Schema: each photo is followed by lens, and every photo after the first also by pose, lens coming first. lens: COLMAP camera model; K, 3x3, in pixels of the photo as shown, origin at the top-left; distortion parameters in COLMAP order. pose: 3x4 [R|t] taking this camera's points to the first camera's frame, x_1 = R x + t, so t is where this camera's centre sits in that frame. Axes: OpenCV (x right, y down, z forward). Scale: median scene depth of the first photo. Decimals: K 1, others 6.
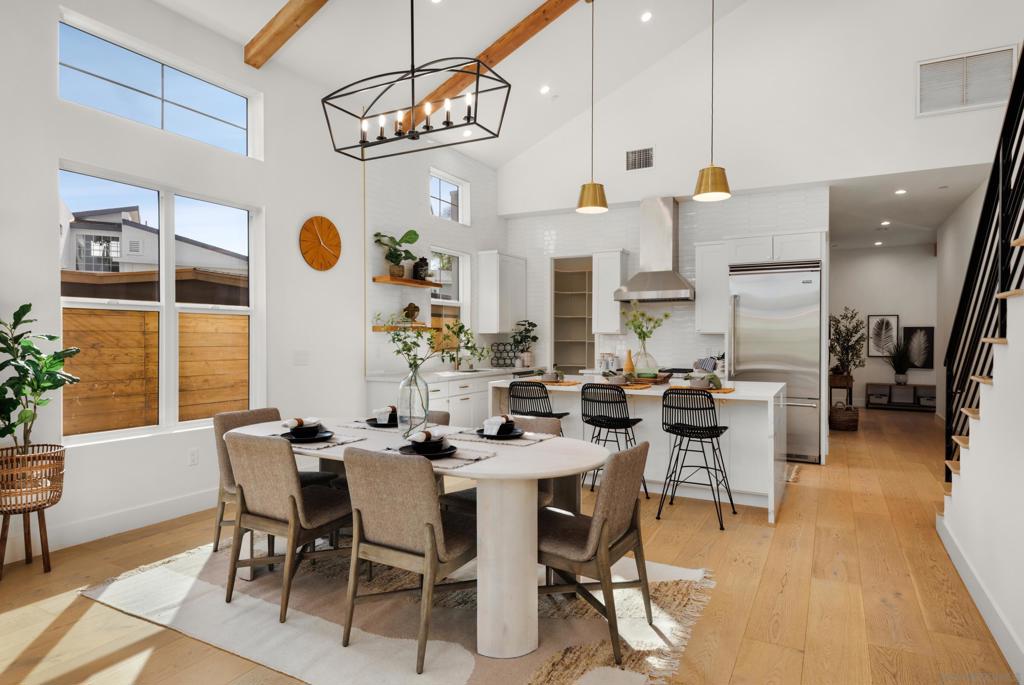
lens RADIAL K [[588.2, 0, 512.1], [0, 588.2, 341.7], [0, 0, 1]] dist [0.006990, 0.000749]
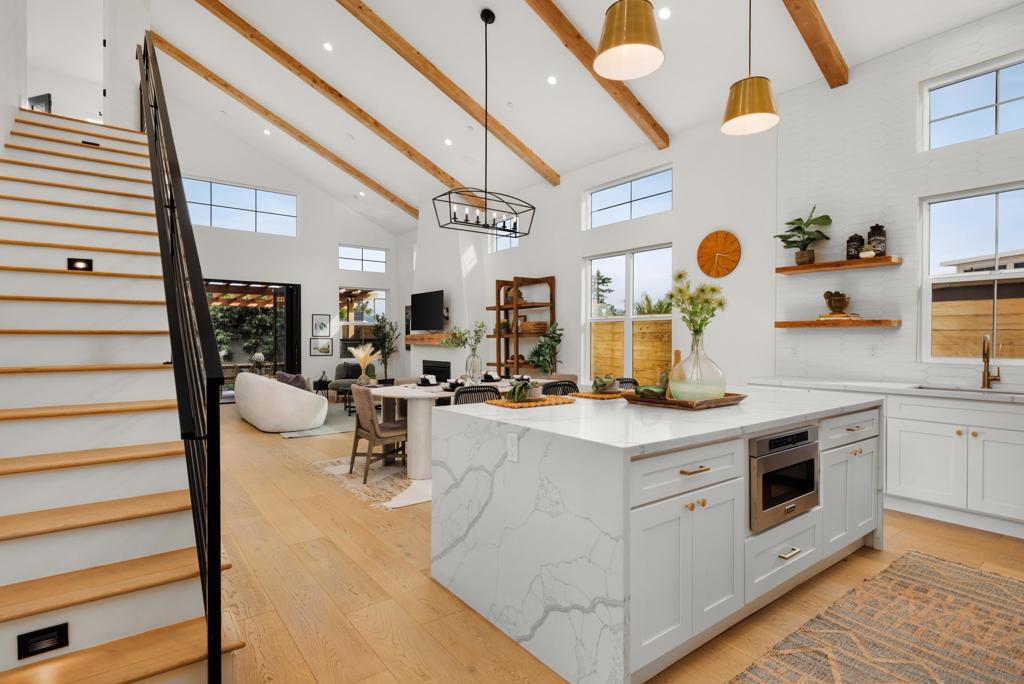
lens RADIAL K [[515.0, 0, 507.4], [0, 515.0, 344.5], [0, 0, 1]] dist [0.007929, -0.003338]
pose [[-0.415969, 0.002589, -0.909375, 0.514543], [-0.013941, 0.999860, 0.009223, 0.005046], [0.909272, 0.016514, -0.415875, 0.700053]]
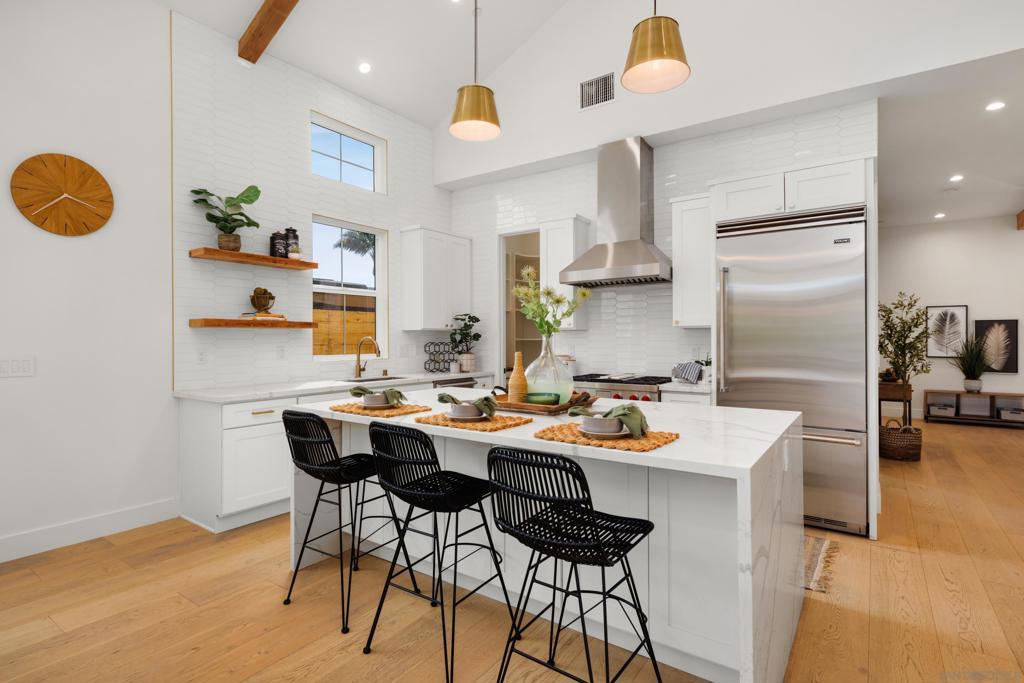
lens RADIAL K [[515.0, 0, 506.5], [0, 515.0, 336.8], [0, 0, 1]] dist [0.007929, -0.003338]
pose [[0.992825, -0.005914, -0.119429, 0.162707], [0.004762, 0.999939, -0.009926, 0.002056], [0.119480, 0.009286, 0.992793, 0.318484]]
